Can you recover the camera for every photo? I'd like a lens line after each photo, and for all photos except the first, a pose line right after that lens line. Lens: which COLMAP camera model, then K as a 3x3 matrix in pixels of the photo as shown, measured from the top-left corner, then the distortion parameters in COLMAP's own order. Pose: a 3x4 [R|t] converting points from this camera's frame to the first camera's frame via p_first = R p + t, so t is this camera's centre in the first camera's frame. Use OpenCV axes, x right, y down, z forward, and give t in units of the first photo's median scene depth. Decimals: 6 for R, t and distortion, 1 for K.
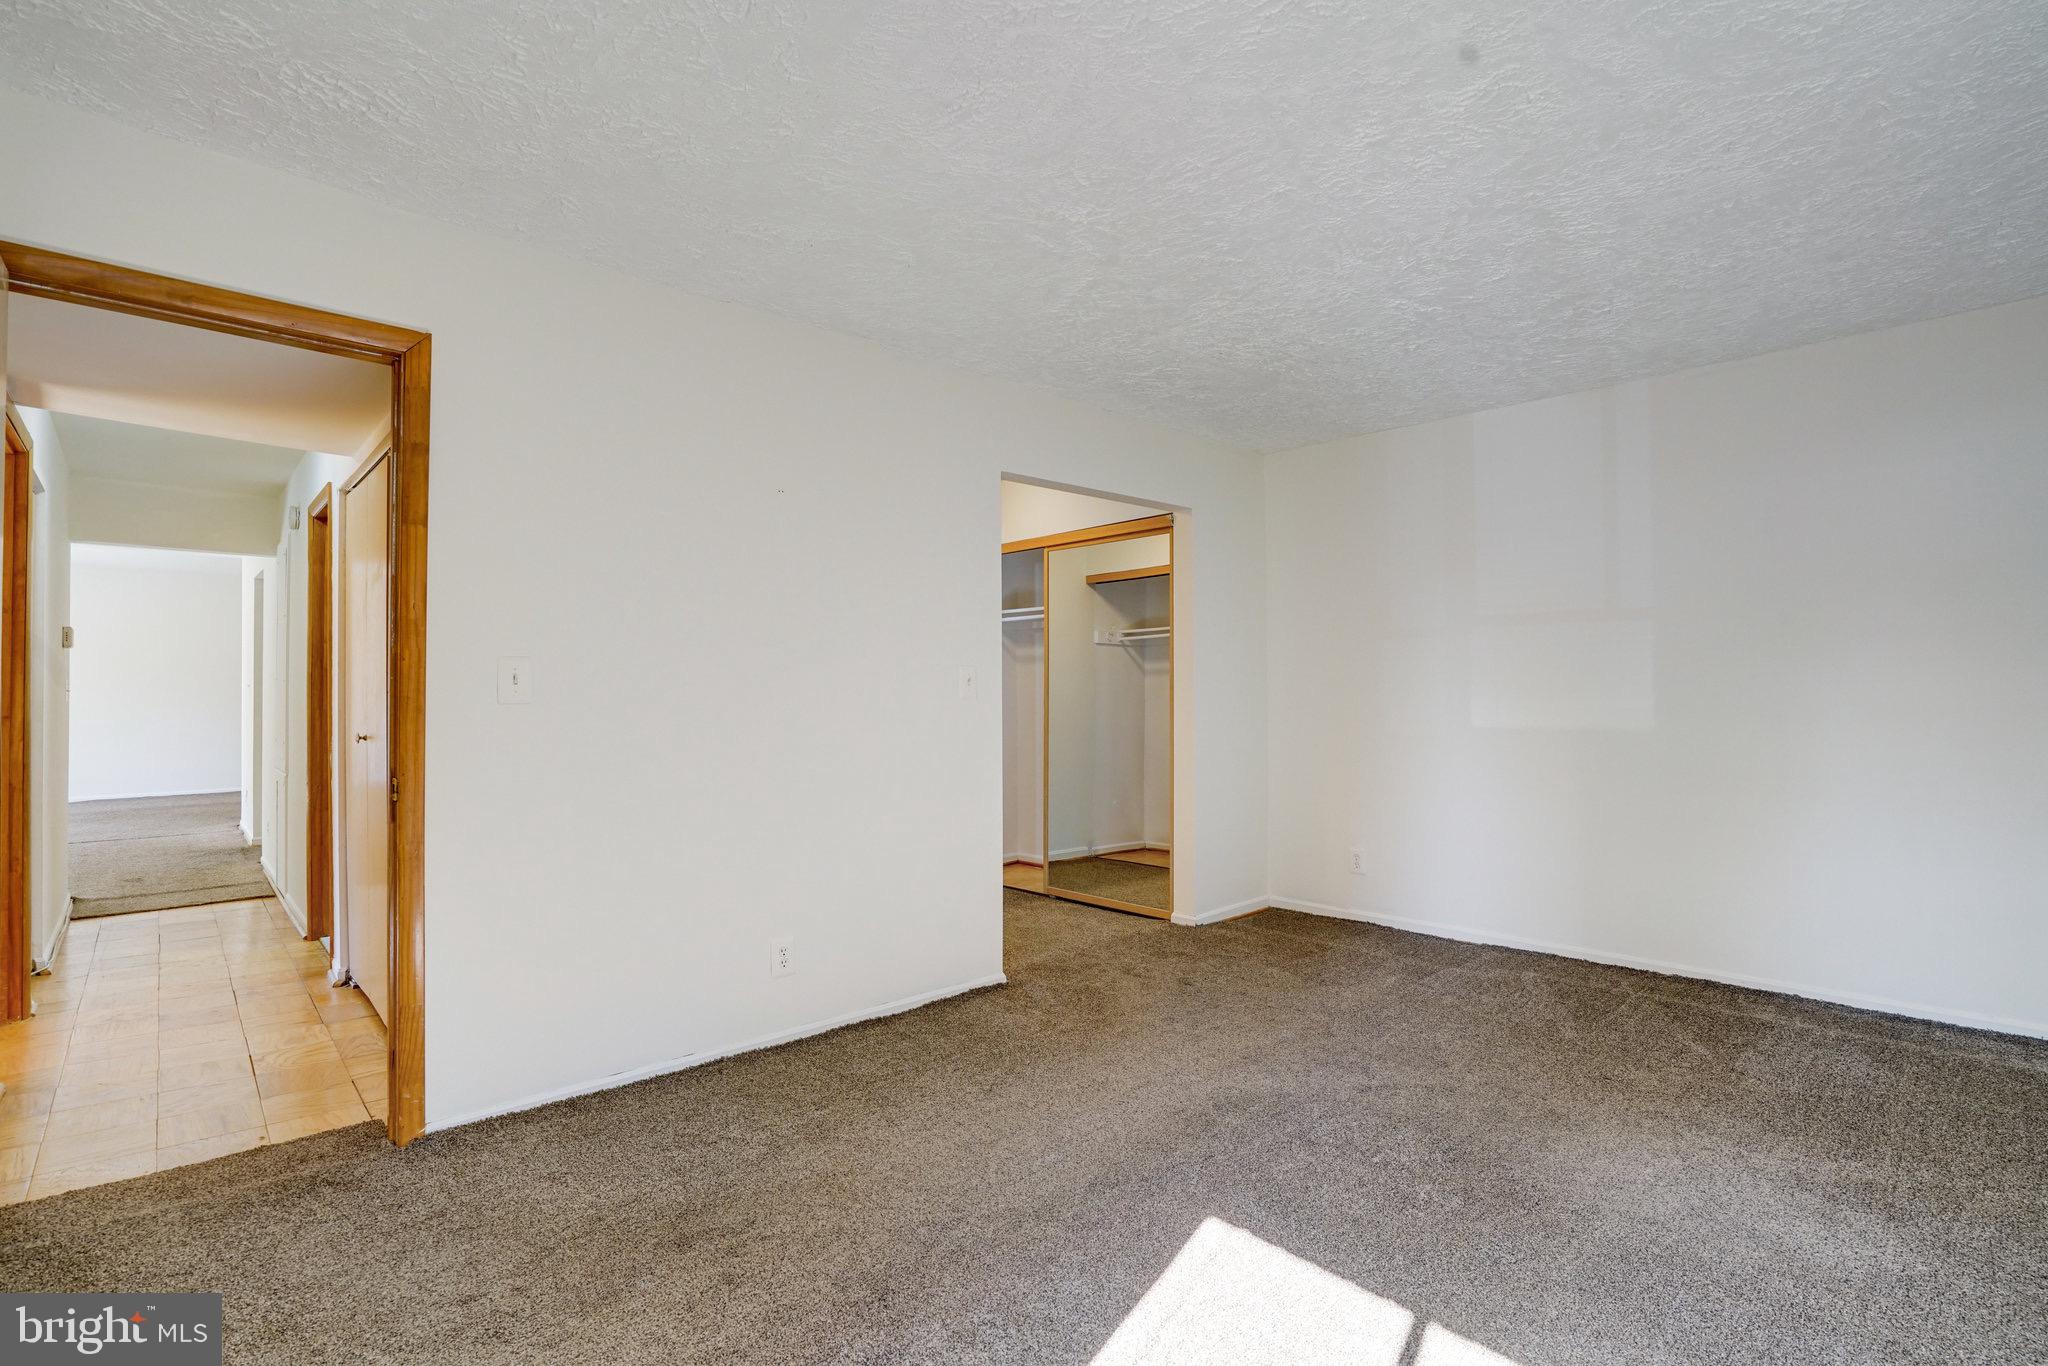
lens RADIAL K [[946.8, 0, 1017.7], [0, 946.8, 687.9], [0, 0, 1]] dist [-0.038412, 0.010771]
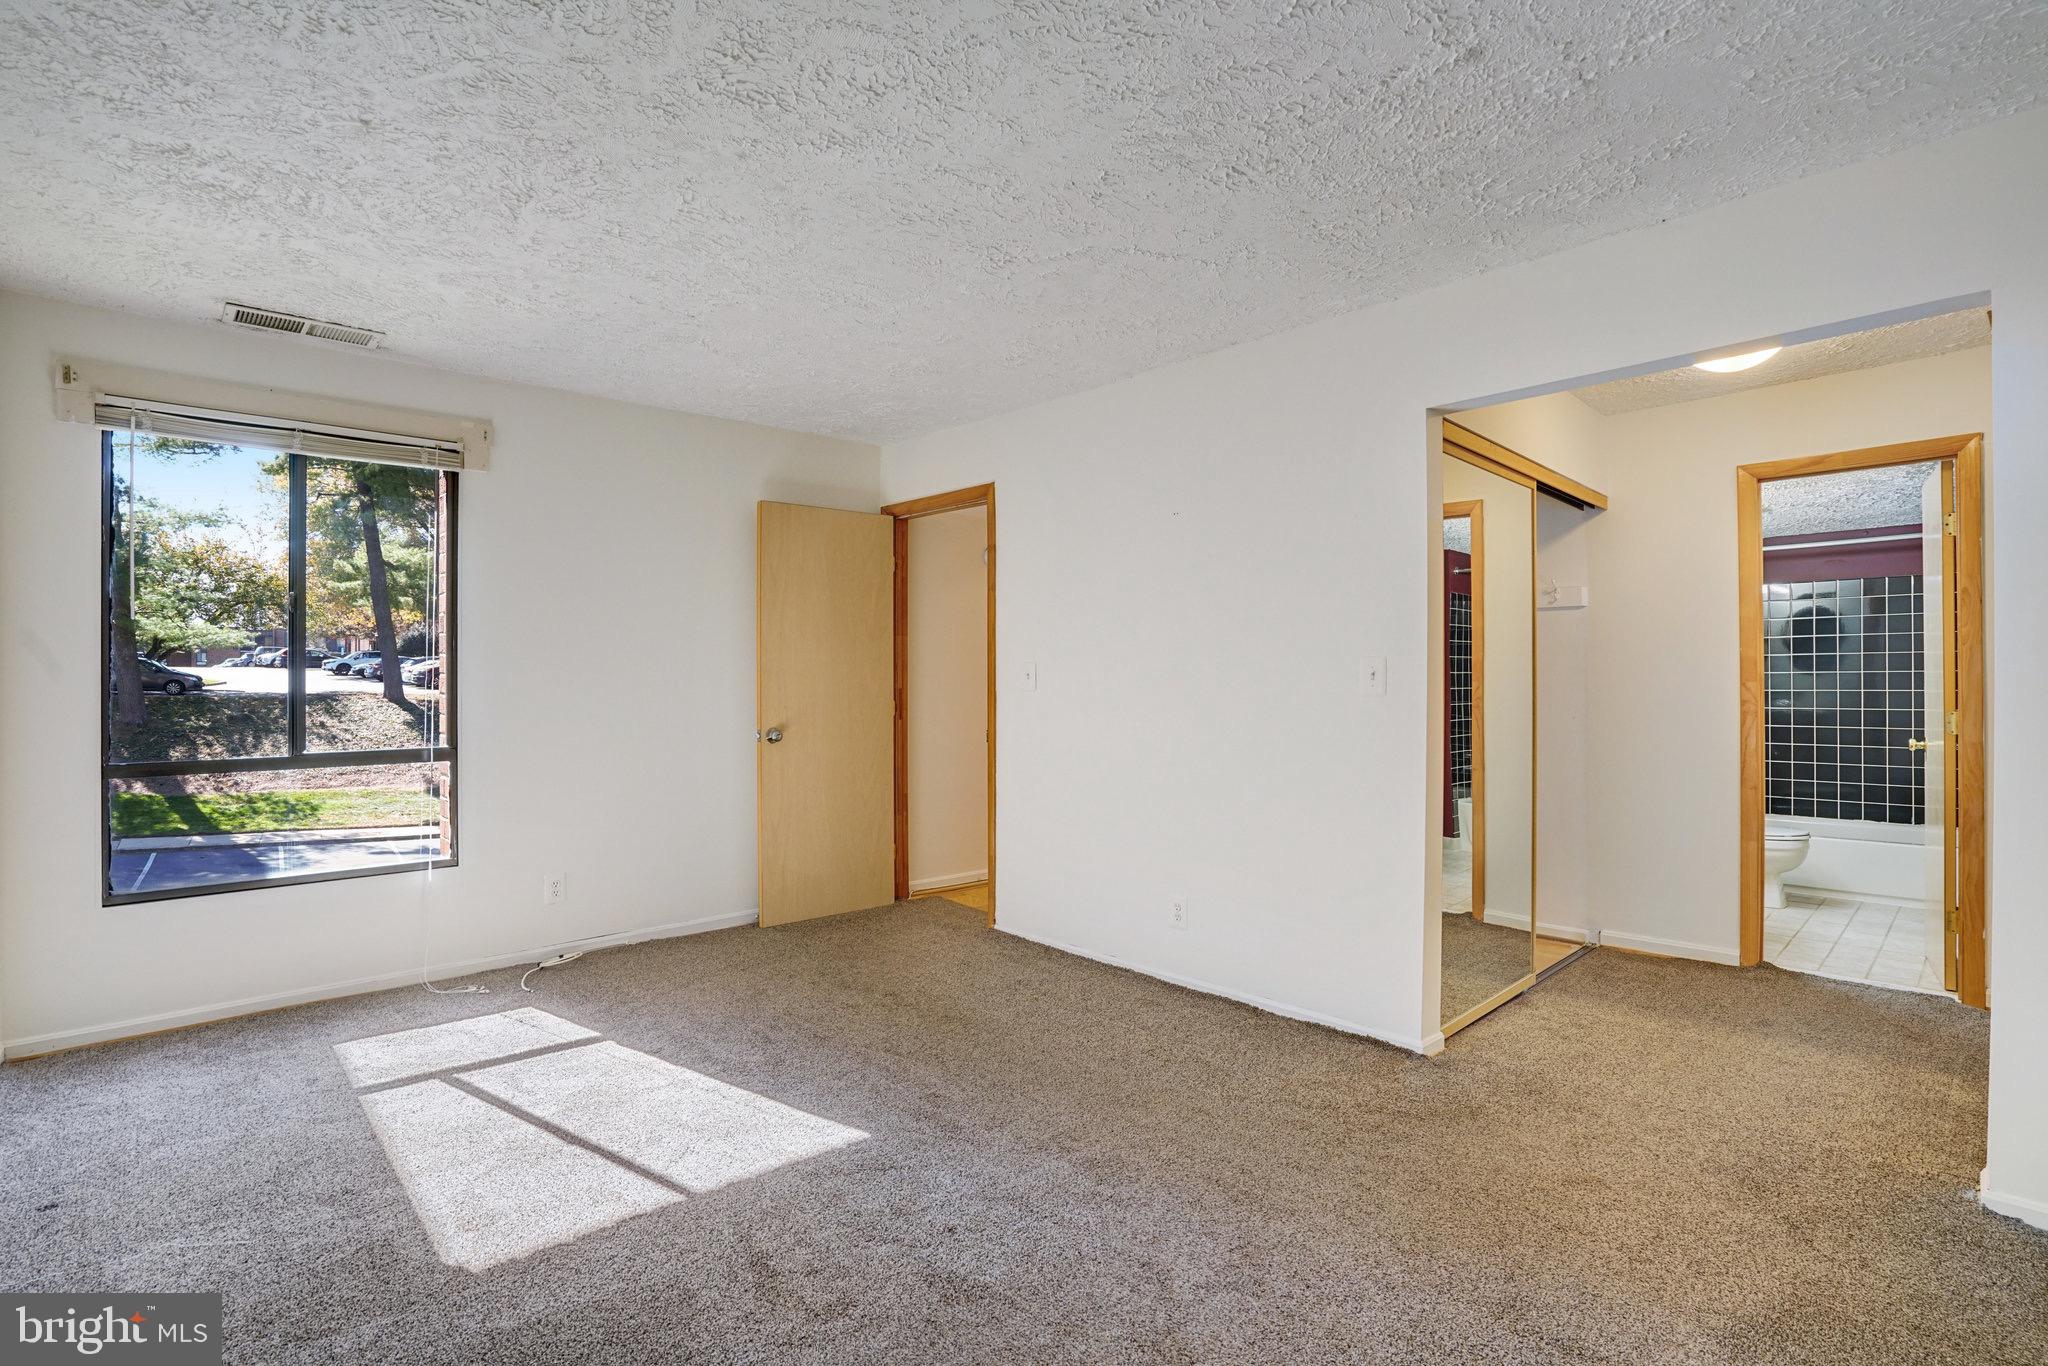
lens RADIAL K [[946.8, 0, 1017.8], [0, 946.8, 680.8], [0, 0, 1]] dist [-0.038412, 0.010771]
pose [[0.003553, 0.000274, -0.999994, 0.892515], [0.004703, 0.999989, 0.000291, -0.006489], [0.999983, -0.004704, 0.003552, 0.755575]]
